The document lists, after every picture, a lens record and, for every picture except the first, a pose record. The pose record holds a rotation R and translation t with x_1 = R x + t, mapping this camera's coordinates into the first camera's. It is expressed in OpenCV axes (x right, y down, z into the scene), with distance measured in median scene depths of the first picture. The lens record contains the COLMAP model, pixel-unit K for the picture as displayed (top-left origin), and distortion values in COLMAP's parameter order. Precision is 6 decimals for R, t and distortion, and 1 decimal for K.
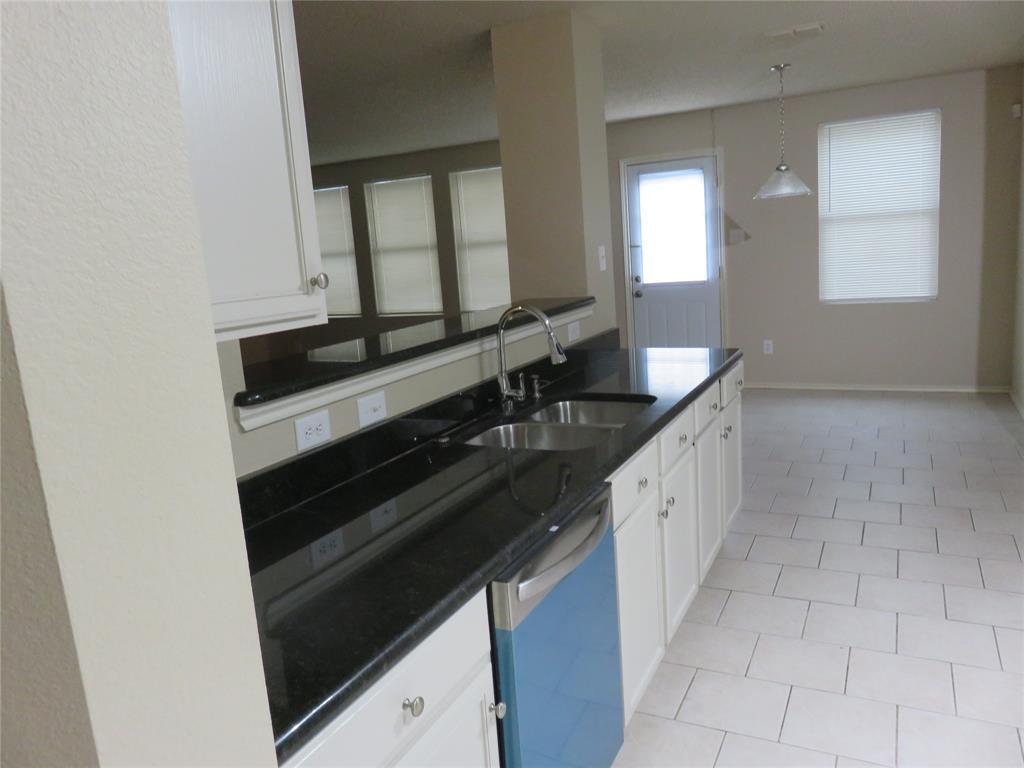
lens RADIAL K [[766.5, 0, 512.7], [0, 766.5, 382.3], [0, 0, 1]] dist [0.012949, -0.006217]
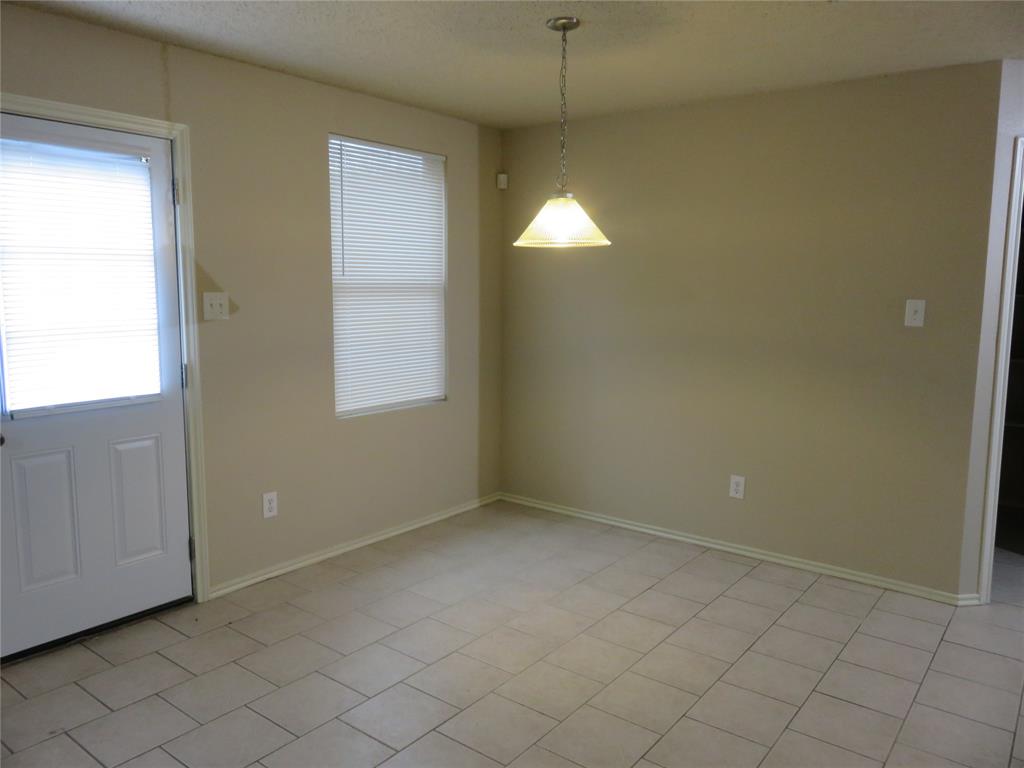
lens RADIAL K [[766.5, 0, 511.6], [0, 766.5, 384.1], [0, 0, 1]] dist [0.012949, -0.006217]
pose [[0.193098, -0.053767, 0.979705, -0.178651], [0.151182, 0.988204, 0.024436, -0.121246], [-0.969462, 0.143396, 0.198949, 0.715258]]
